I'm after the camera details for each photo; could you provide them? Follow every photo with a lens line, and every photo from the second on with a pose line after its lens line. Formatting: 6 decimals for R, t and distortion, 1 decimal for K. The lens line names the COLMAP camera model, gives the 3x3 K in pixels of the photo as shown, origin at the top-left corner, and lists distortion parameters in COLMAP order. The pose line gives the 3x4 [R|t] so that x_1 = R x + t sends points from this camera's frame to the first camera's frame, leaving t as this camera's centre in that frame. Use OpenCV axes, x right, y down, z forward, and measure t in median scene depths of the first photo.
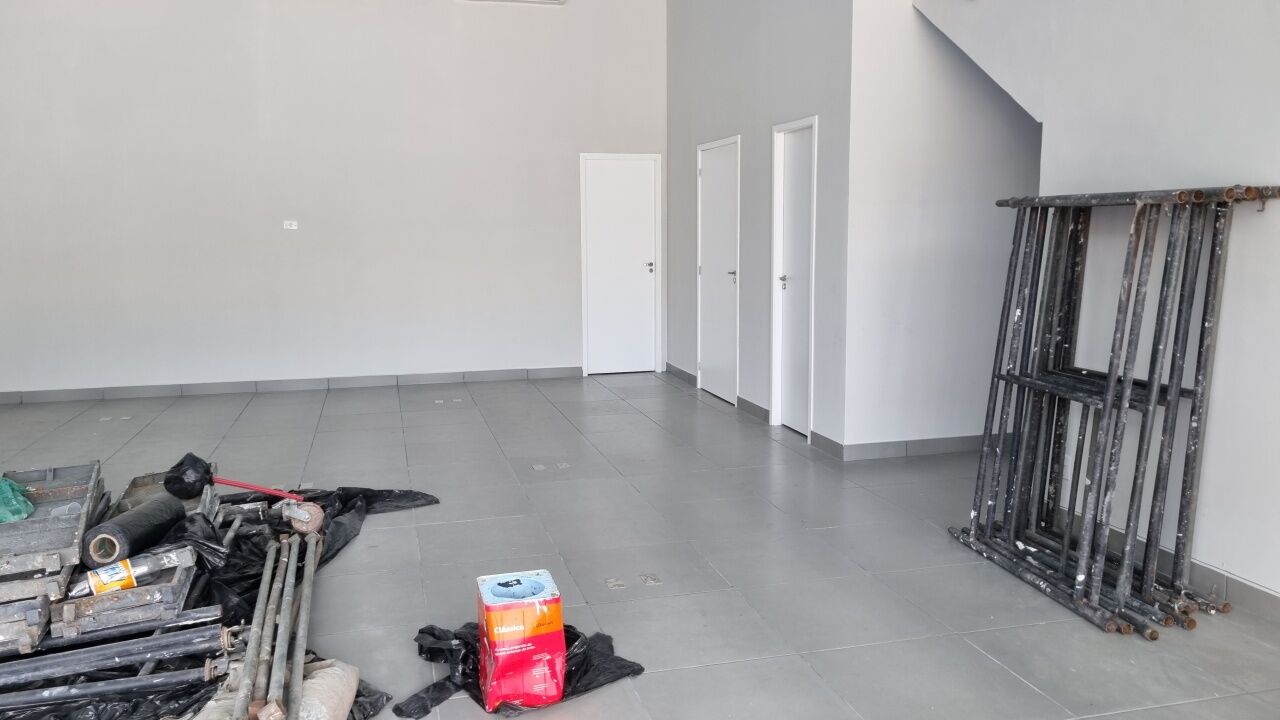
lens RADIAL K [[1008.8, 0, 640.5], [0, 1008.8, 337.5], [0, 0, 1]] dist [0.054052, 0.000405]
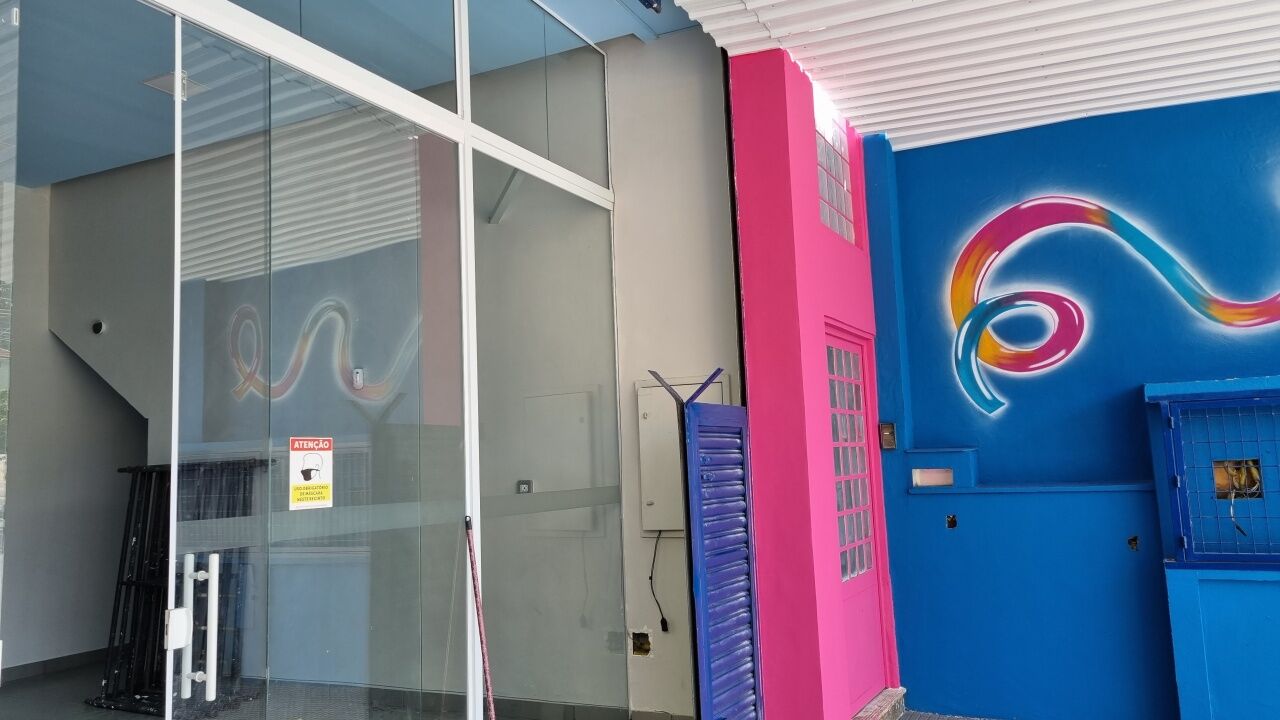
lens RADIAL K [[982.7, 0, 640.0], [0, 982.7, 360.0], [0, 0, 1]] dist [0.001709, 0.000404]
pose [[0.676500, 0.063814, 0.733673, -0.222656], [0.115364, 0.974756, -0.191158, 0.082511], [-0.727351, 0.213958, 0.652061, -0.592954]]
